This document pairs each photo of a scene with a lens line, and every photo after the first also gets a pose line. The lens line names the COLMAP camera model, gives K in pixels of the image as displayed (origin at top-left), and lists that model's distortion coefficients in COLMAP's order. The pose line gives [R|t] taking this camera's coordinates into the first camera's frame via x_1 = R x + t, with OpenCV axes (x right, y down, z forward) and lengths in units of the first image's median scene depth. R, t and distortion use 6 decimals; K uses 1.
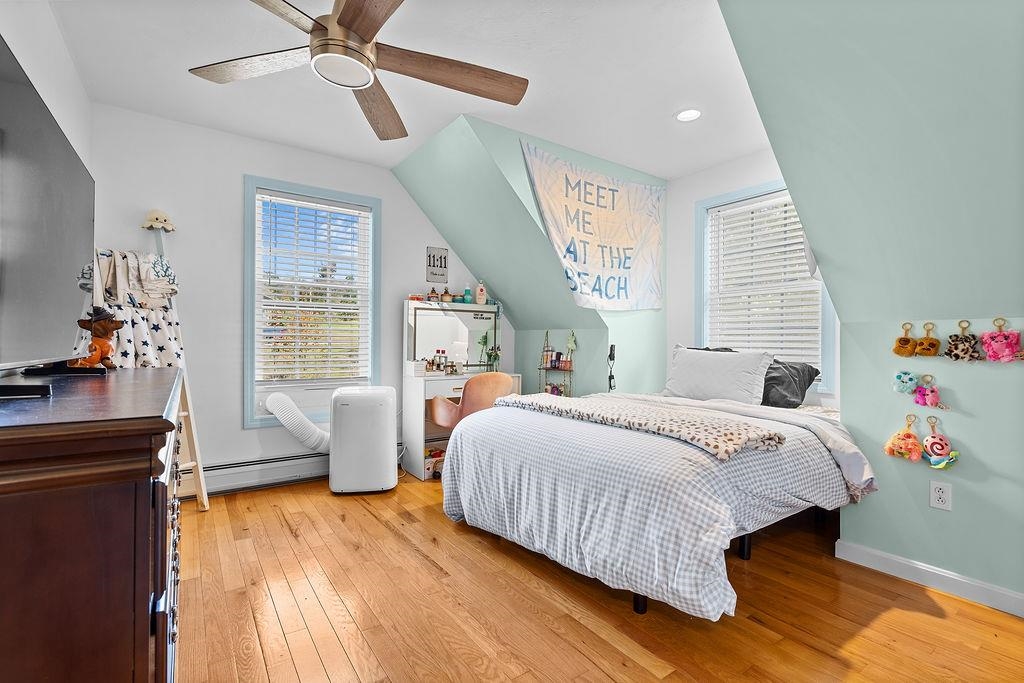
lens RADIAL K [[467.6, 0, 511.2], [0, 467.6, 343.5], [0, 0, 1]] dist [-0.002752, 0.000738]
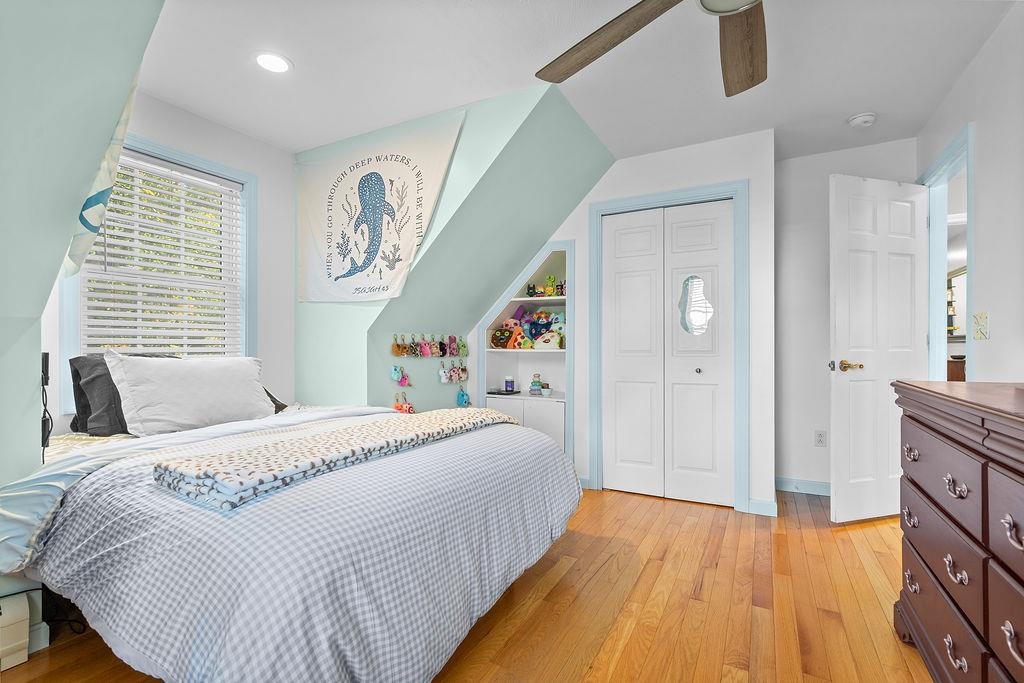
lens RADIAL K [[467.6, 0, 511.2], [0, 467.6, 343.5], [0, 0, 1]] dist [-0.002752, 0.000738]
pose [[-0.446101, 0.001971, 0.894980, -0.720525], [-0.001831, 0.999993, -0.003115, -0.009894], [-0.894981, -0.003029, -0.446094, 1.368384]]
